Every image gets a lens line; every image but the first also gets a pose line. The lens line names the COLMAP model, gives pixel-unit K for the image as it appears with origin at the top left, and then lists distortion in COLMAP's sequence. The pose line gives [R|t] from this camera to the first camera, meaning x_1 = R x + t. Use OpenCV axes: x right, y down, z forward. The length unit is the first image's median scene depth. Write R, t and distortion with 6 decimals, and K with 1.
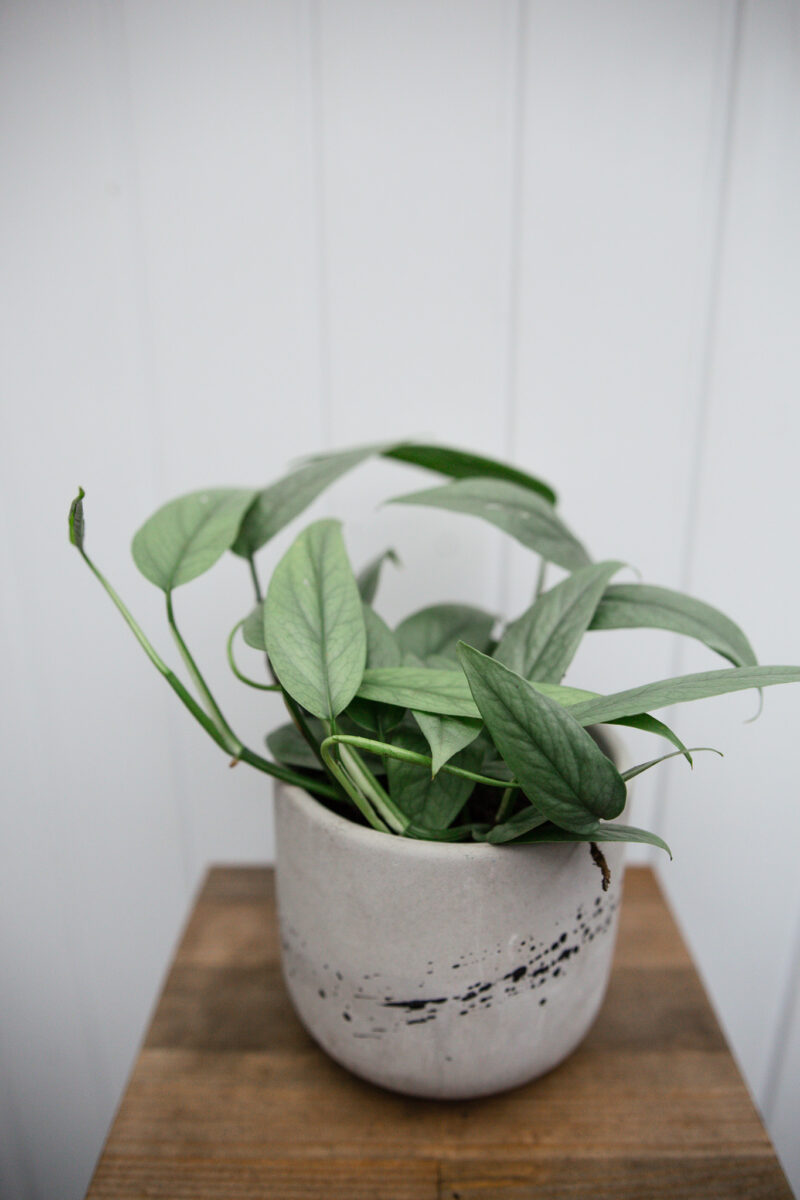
lens RADIAL K [[883.0, 0, 400.0], [0, 883.0, 600.0], [0, 0, 1]] dist [-0.060552, -0.000422]
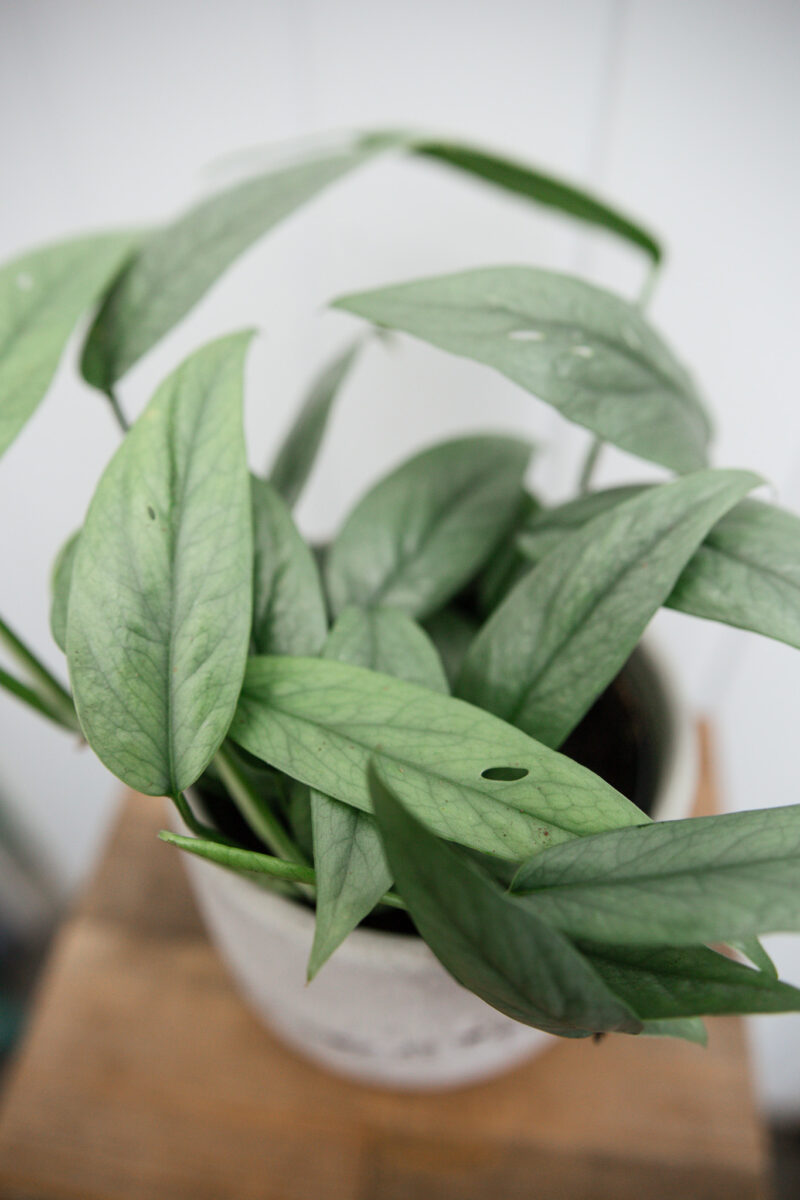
lens RADIAL K [[883.0, 0, 400.0], [0, 883.0, 600.0], [0, 0, 1]] dist [-0.060552, -0.000422]
pose [[0.992076, 0.084268, -0.093189, 0.099088], [-0.031415, 0.884533, 0.465419, -0.218903], [0.121648, -0.458804, 0.880171, 0.475561]]
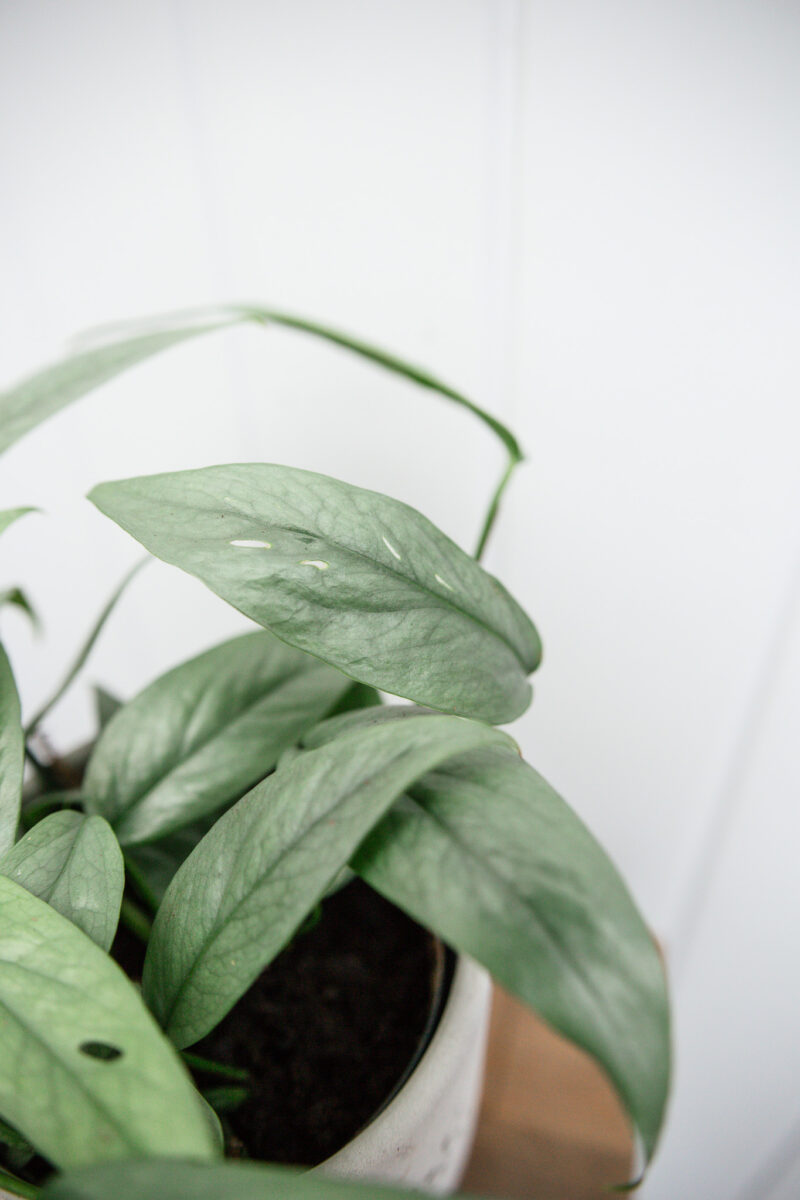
lens RADIAL K [[883.0, 0, 400.0], [0, 883.0, 600.0], [0, 0, 1]] dist [-0.060552, -0.000422]
pose [[0.947484, 0.161694, -0.275914, 0.339750], [-0.051971, 0.929147, 0.366039, -0.270517], [0.315551, -0.332477, 0.888756, 0.620704]]
